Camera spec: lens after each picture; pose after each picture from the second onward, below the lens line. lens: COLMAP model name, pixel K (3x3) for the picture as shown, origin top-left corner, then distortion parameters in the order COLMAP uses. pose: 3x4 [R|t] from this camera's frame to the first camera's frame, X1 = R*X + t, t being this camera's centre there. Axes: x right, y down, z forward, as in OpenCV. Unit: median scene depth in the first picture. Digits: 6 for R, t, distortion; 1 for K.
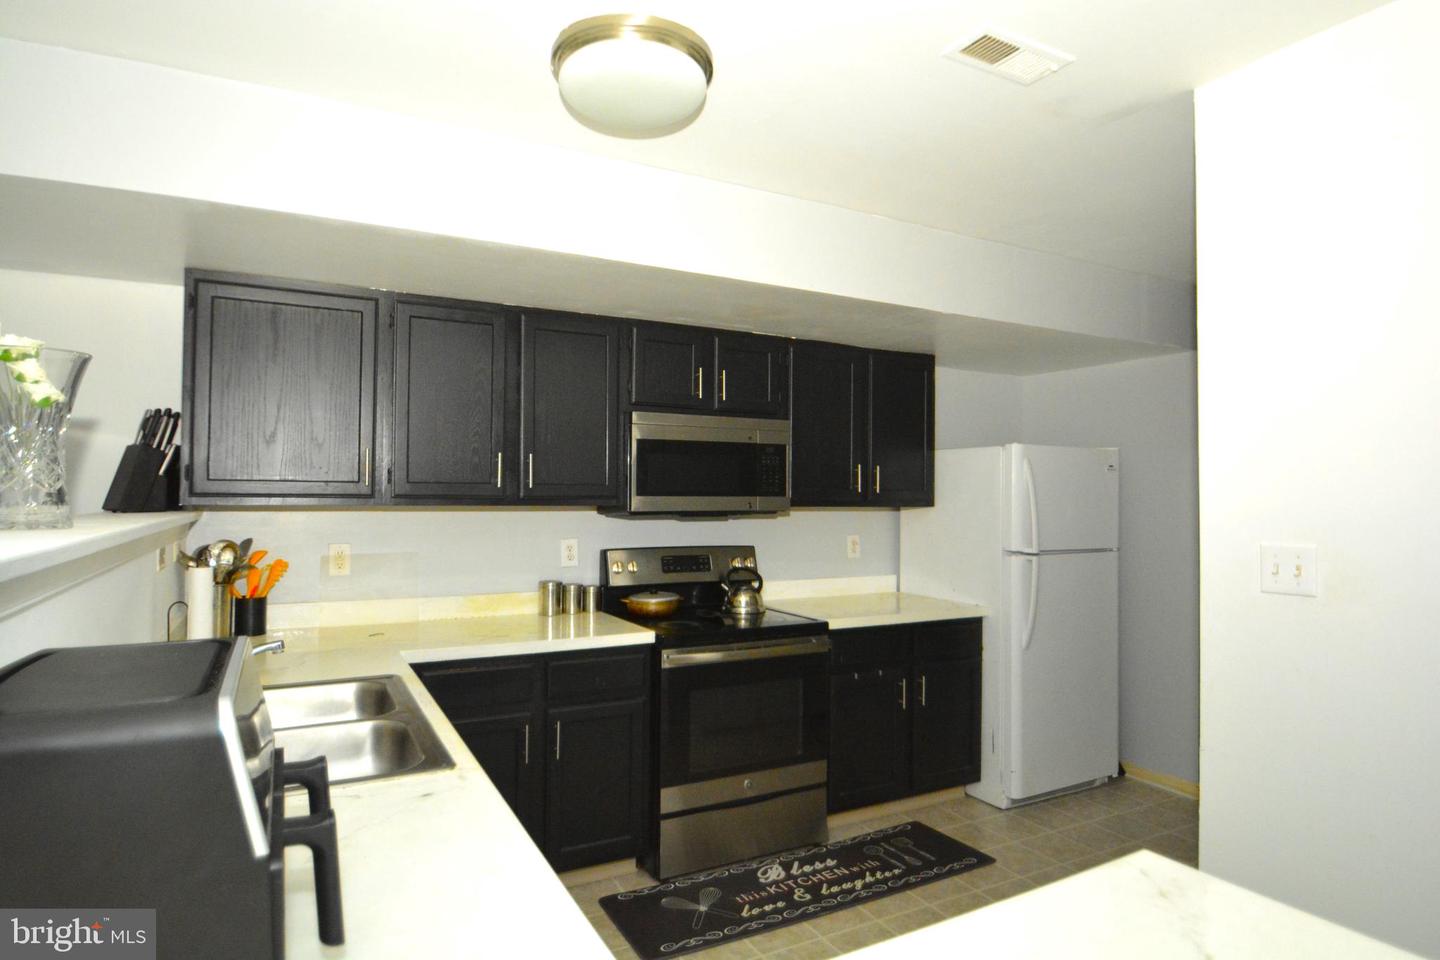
lens RADIAL K [[802.4, 0, 692.3], [0, 802.4, 478.0], [0, 0, 1]] dist [-0.002842, -0.000289]
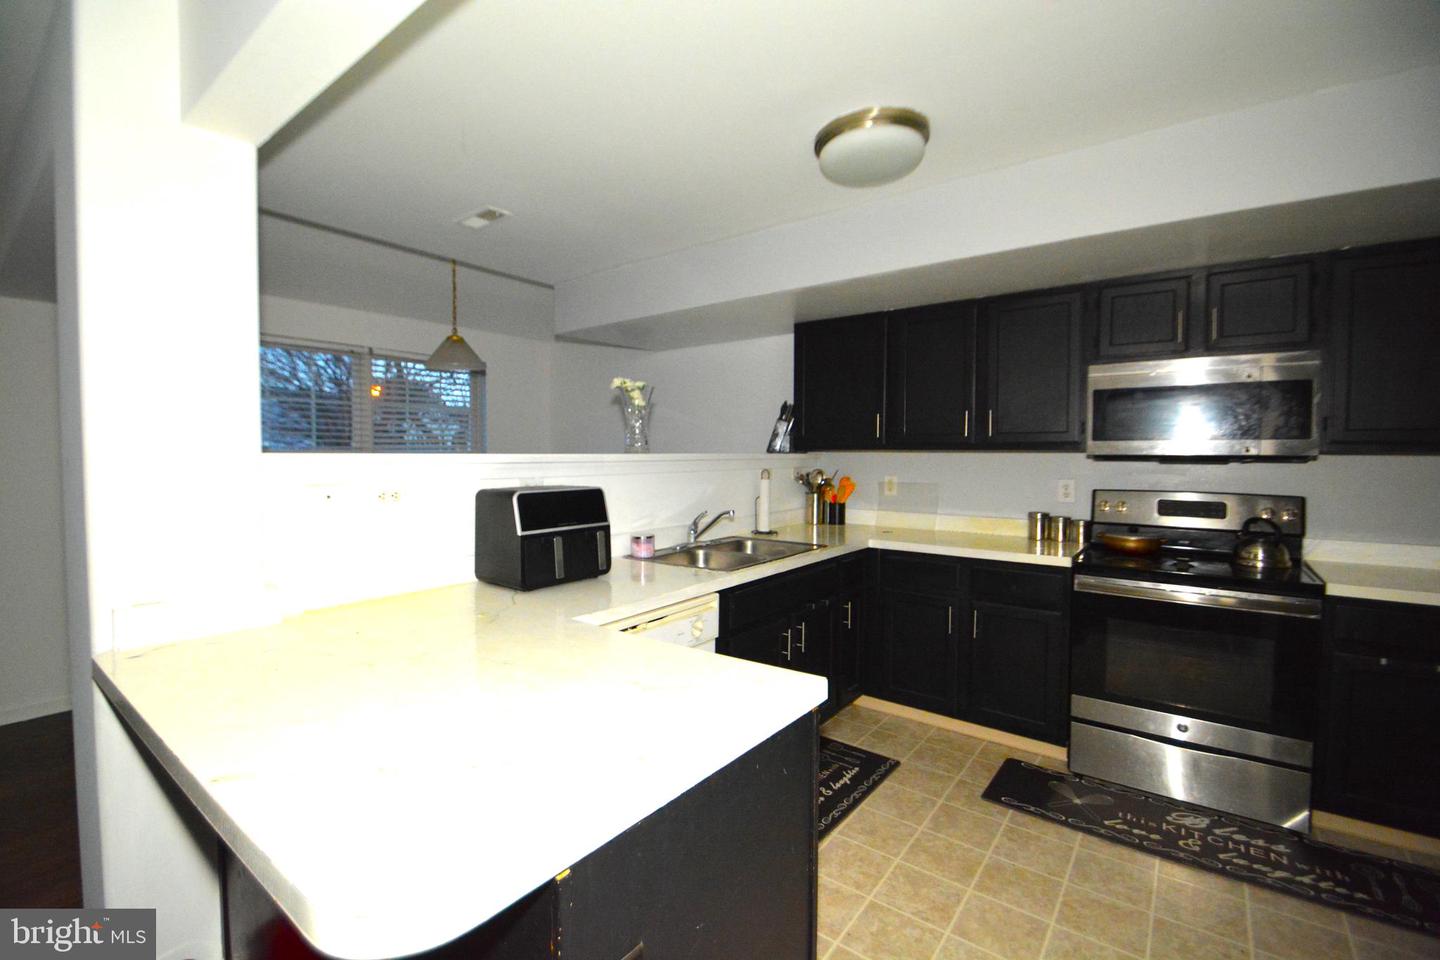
lens RADIAL K [[628.1, 0, 705.2], [0, 628.1, 478.0], [0, 0, 1]] dist [0.024235, -0.018815]
pose [[0.421810, 0.027776, -0.906259, 0.495418], [0.017347, 0.999100, 0.038695, 0.031047], [0.906518, -0.032043, 0.420949, 0.135969]]
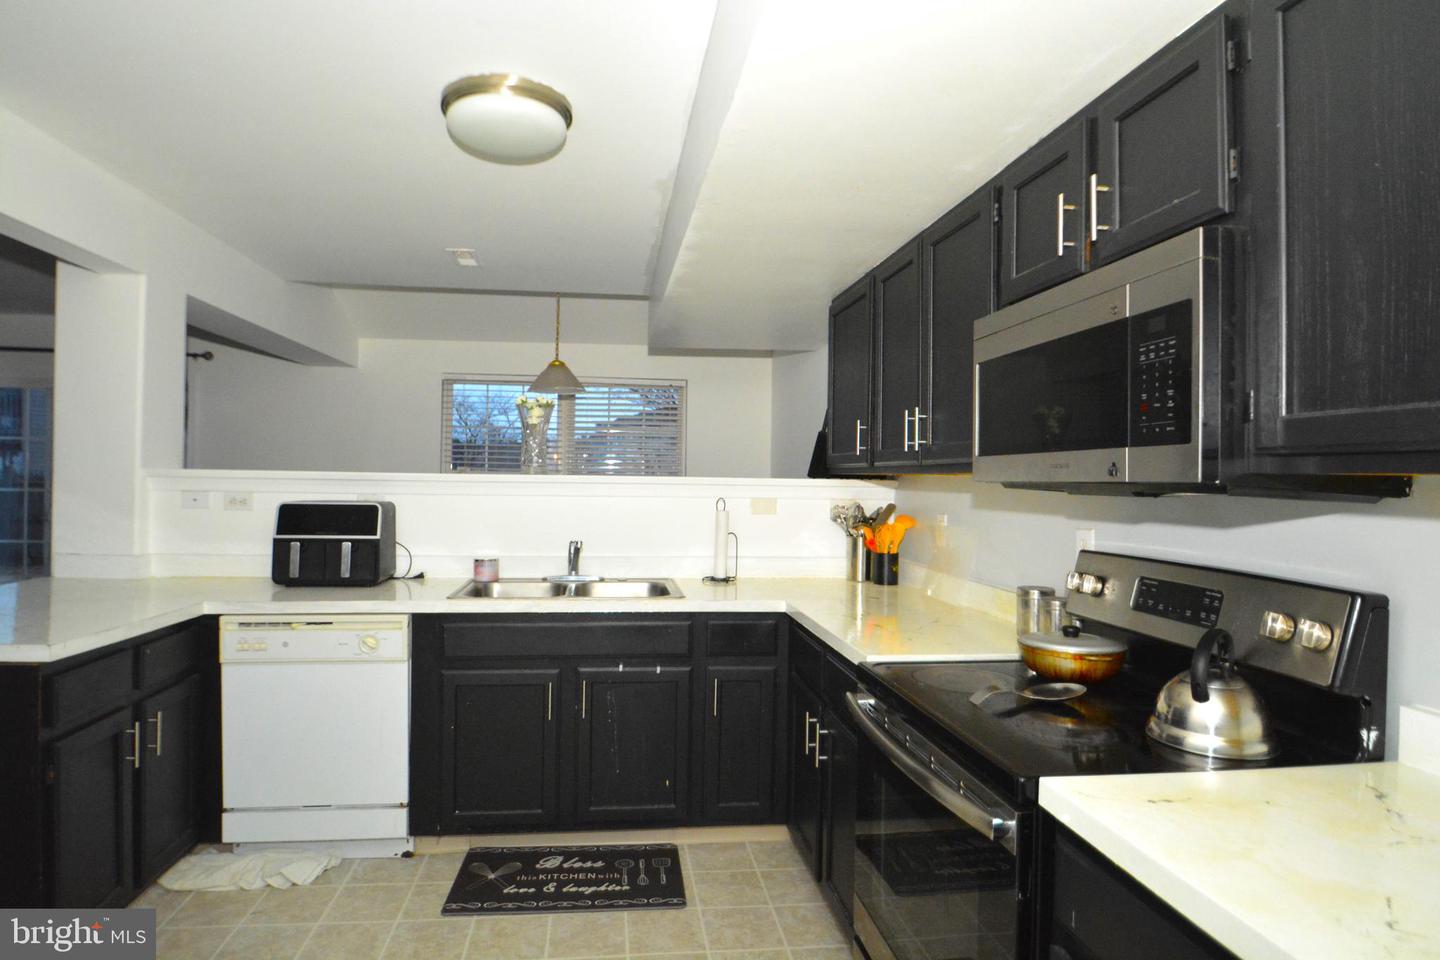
lens RADIAL K [[802.4, 0, 692.3], [0, 802.4, 478.0], [0, 0, 1]] dist [-0.002842, -0.000289]
pose [[-0.354070, -0.012700, -0.935133, 0.571784], [-0.002299, 0.999917, -0.012709, 0.047222], [0.935216, -0.002349, -0.354070, 0.996639]]
